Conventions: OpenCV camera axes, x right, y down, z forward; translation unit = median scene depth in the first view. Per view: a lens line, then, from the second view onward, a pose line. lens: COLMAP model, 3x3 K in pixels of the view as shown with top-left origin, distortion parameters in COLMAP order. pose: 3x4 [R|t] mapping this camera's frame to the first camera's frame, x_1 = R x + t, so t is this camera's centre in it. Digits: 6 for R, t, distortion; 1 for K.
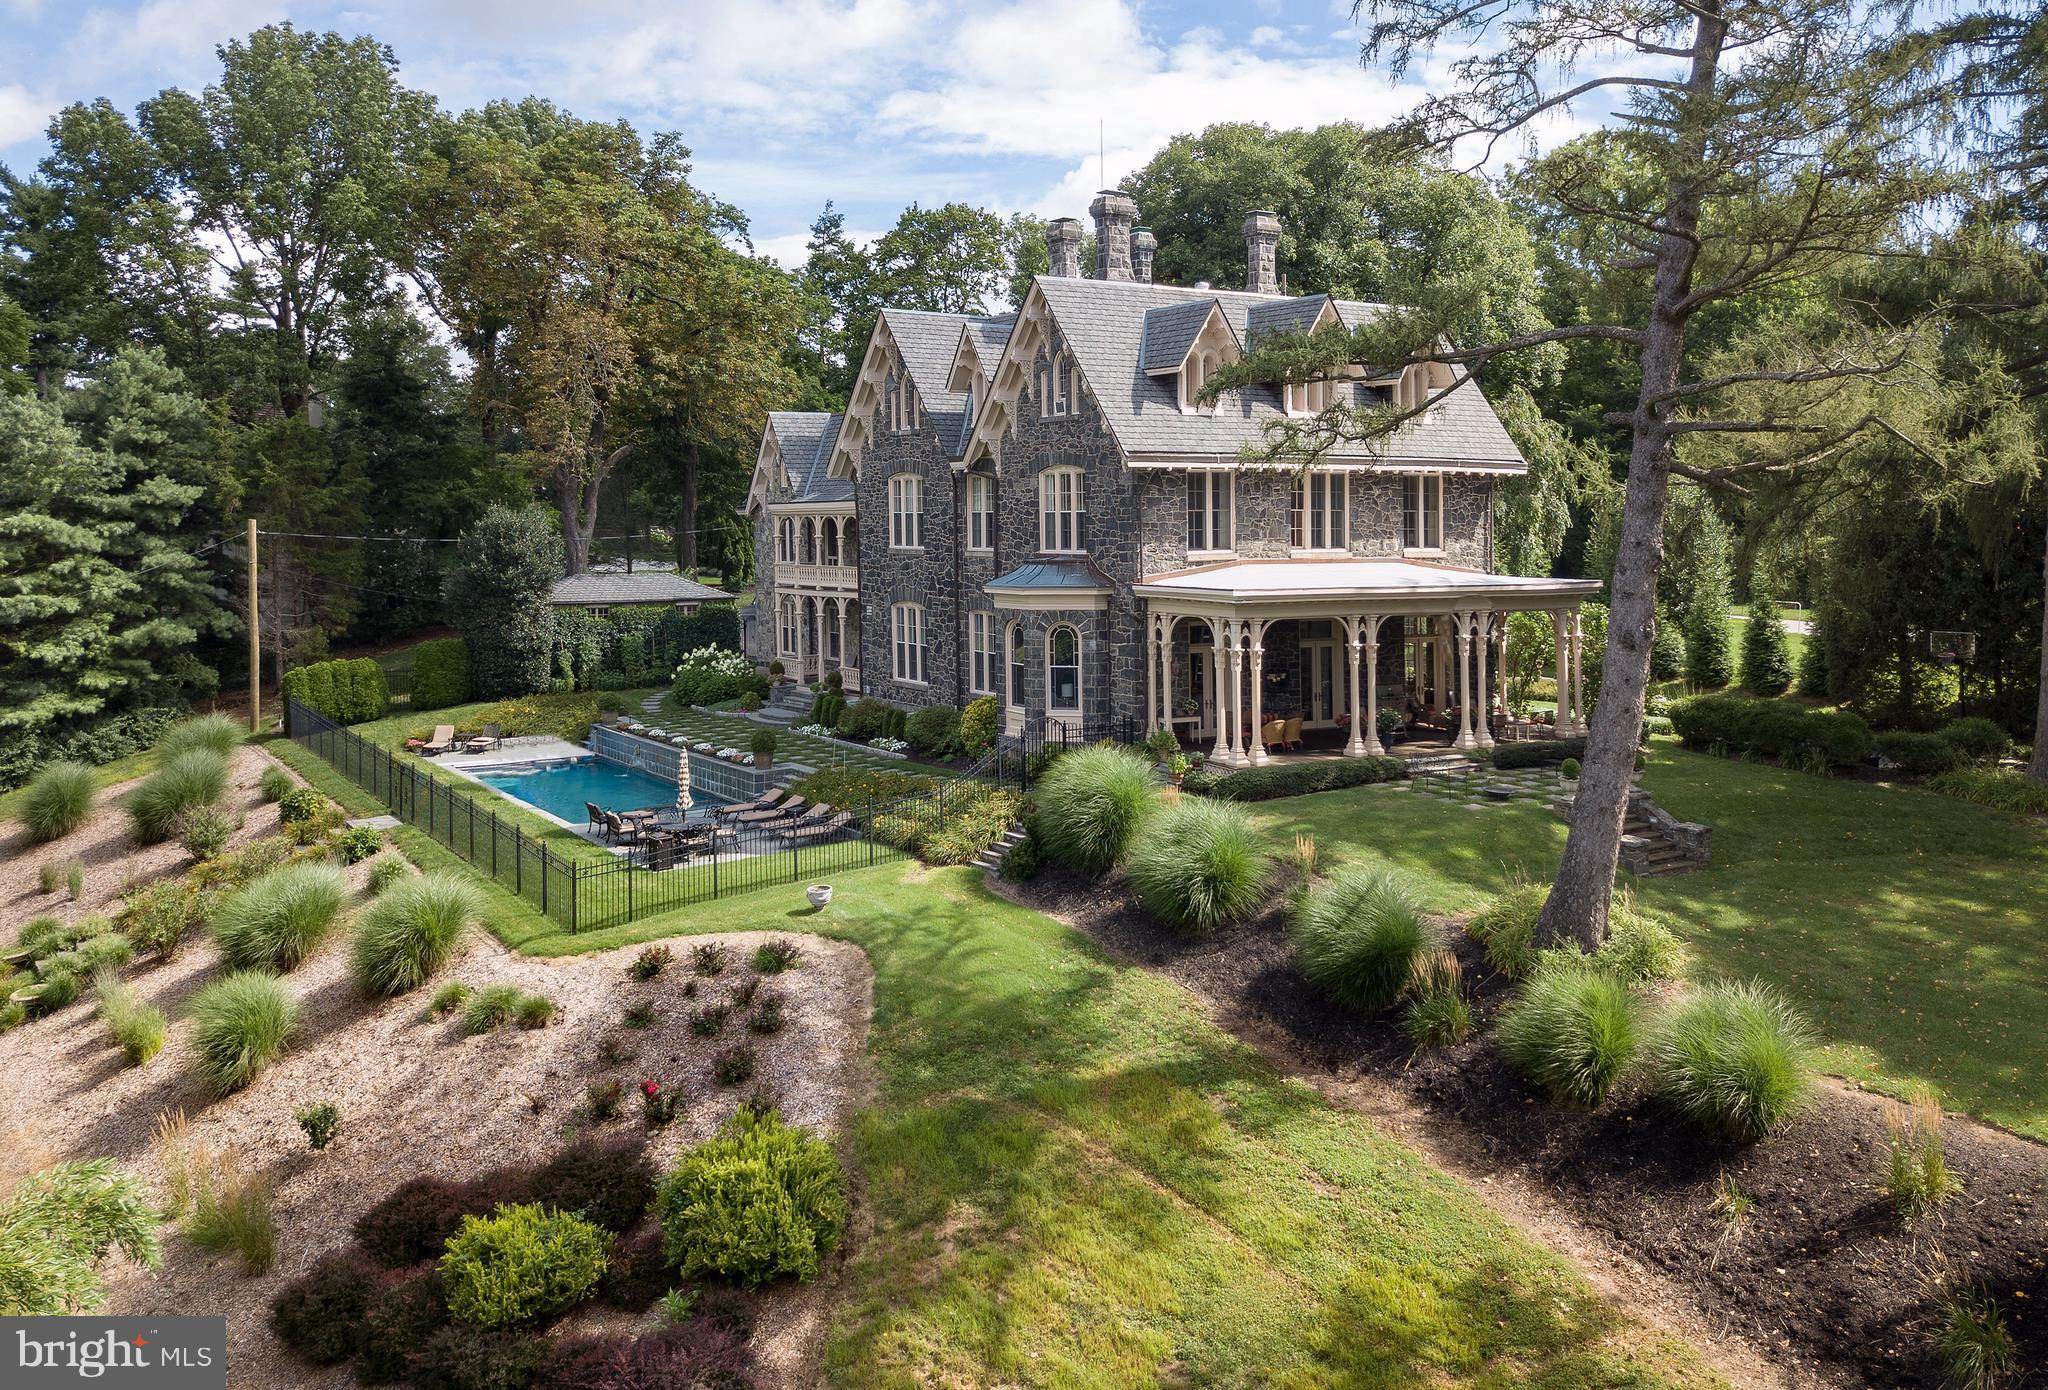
lens RADIAL K [[1764.1, 0, 1022.1], [0, 1764.1, 491.8], [0, 0, 1]] dist [0.002110, -0.000847]
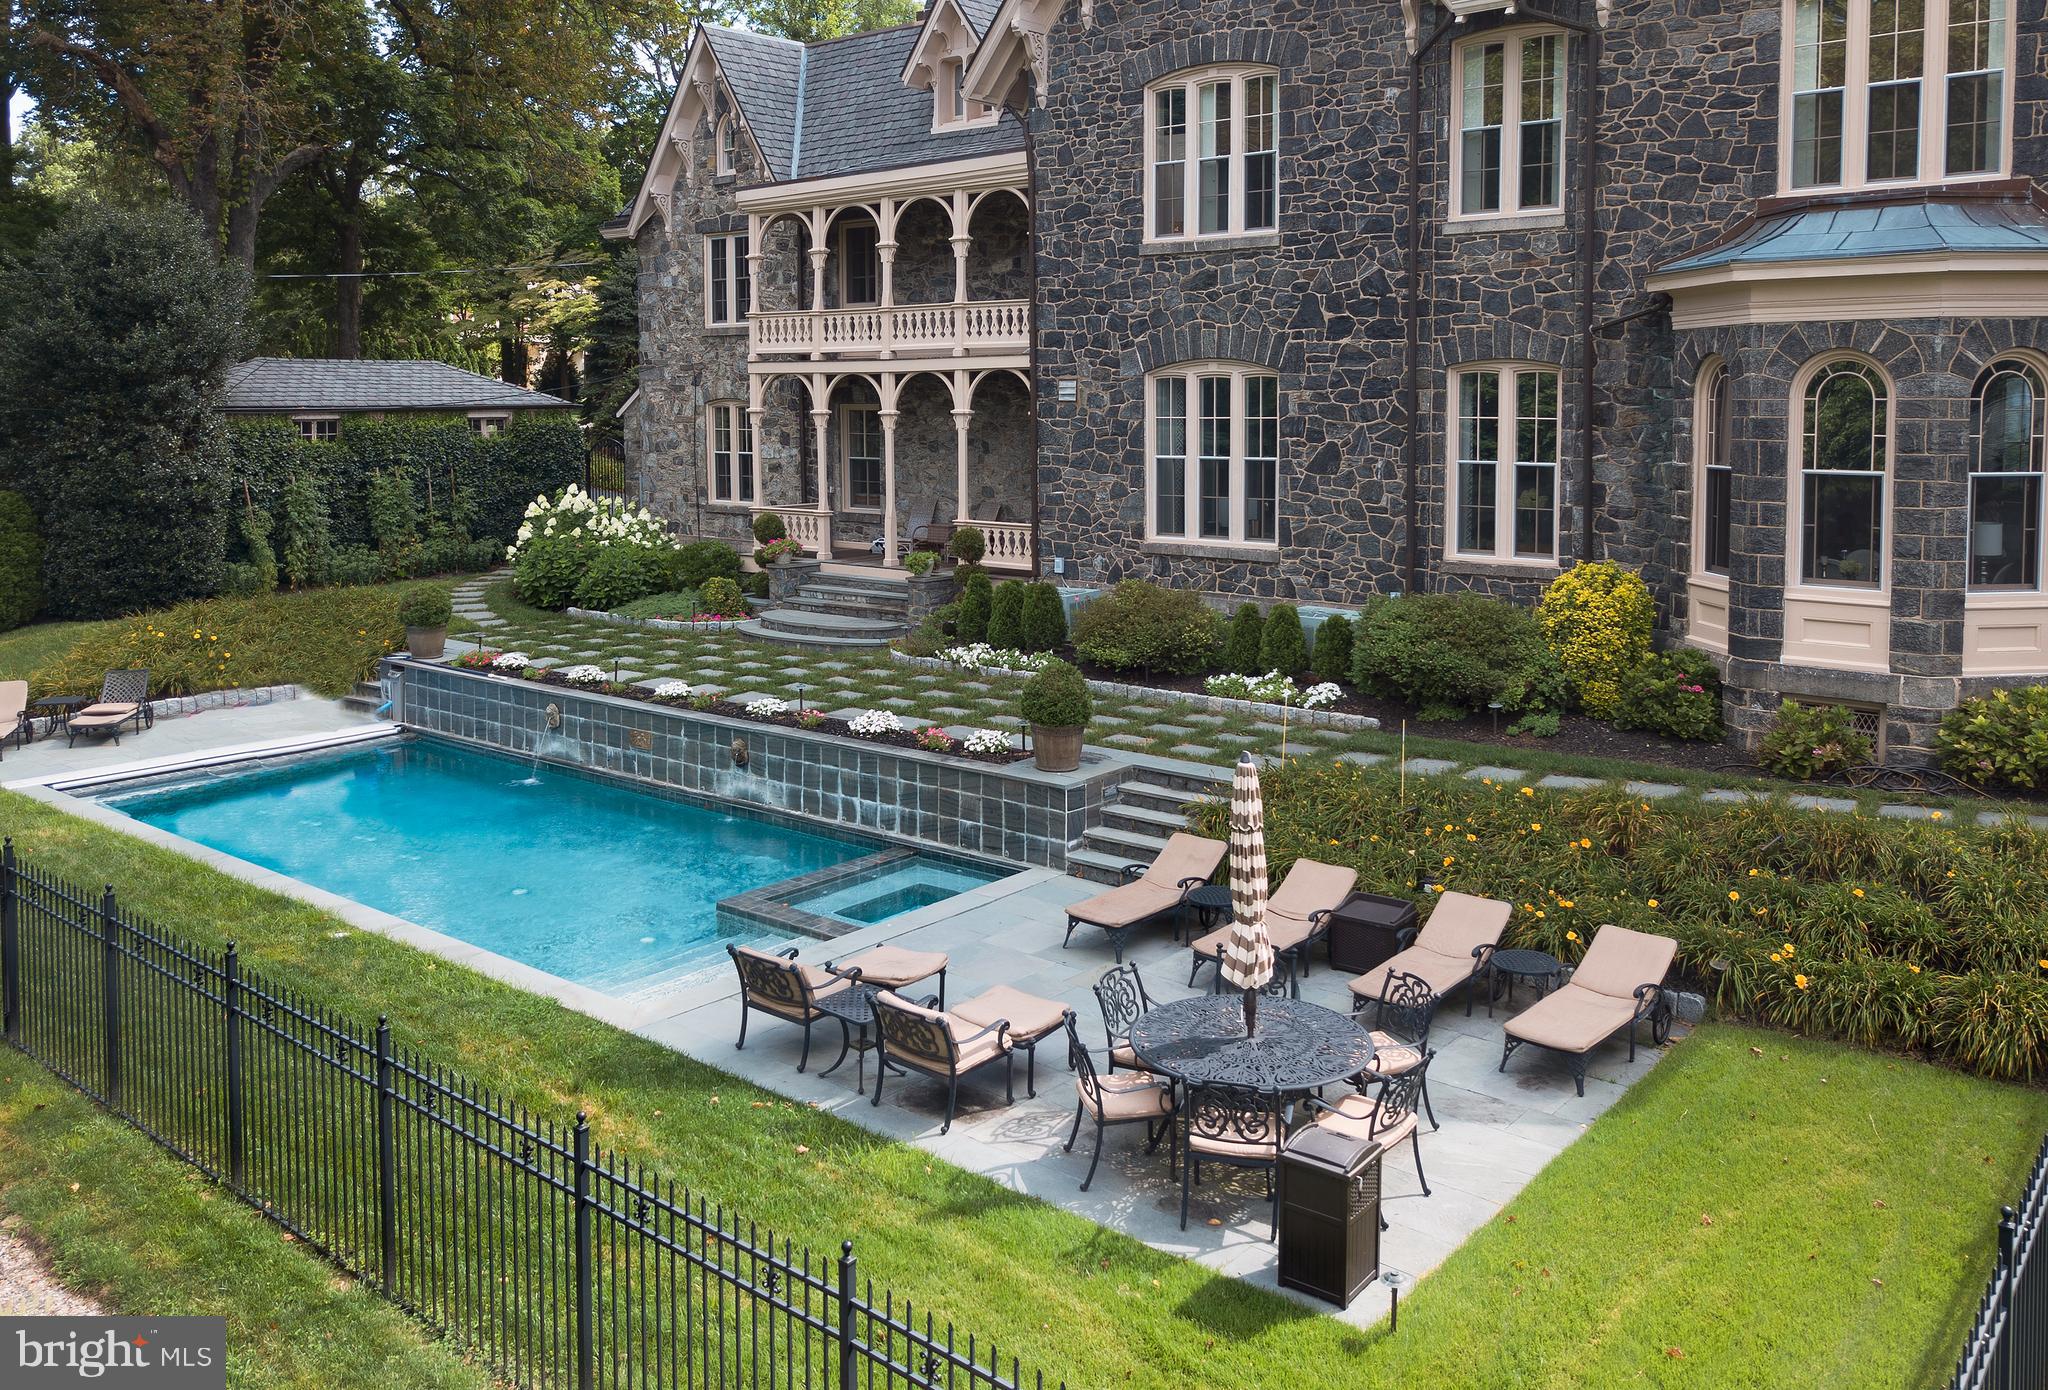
lens RADIAL K [[1632.1, 0, 1029.2], [0, 1632.1, 470.6], [0, 0, 1]] dist [-0.004148, -0.119344]
pose [[0.952977, -0.013883, 0.302726, -0.220941], [-0.002155, 0.998614, 0.052582, 0.065322], [-0.303036, -0.050762, 0.951626, 0.594055]]
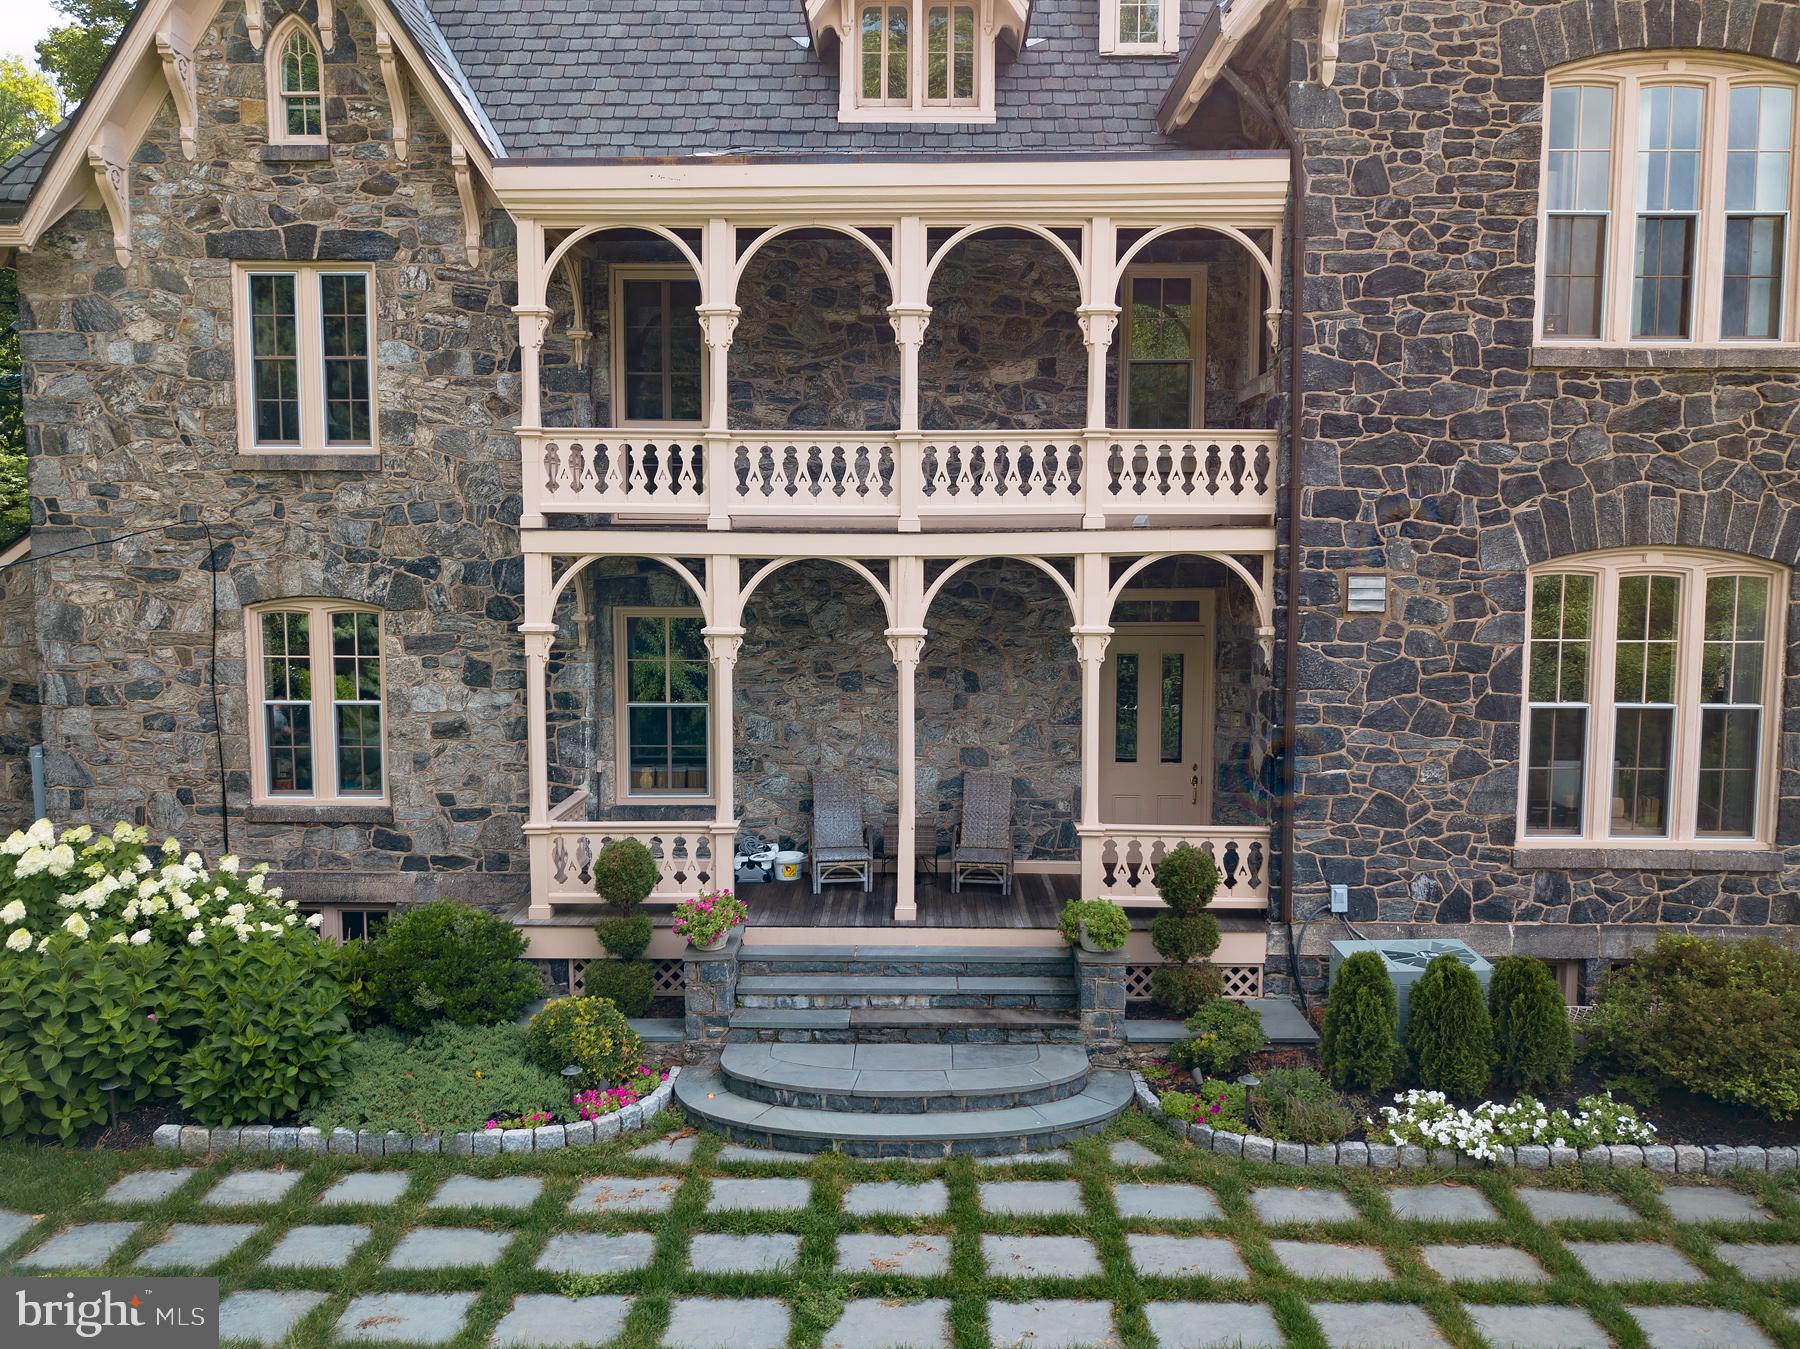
lens RADIAL K [[1397.4, 0, 900.0], [0, 1397.4, 674.5], [0, 0, 1]] dist [0.002391, 0.004194]
pose [[0.554544, -0.065291, 0.829589, -0.292938], [-0.012998, 0.996116, 0.087086, 0.061391], [-0.832053, -0.059076, 0.551541, 0.931062]]
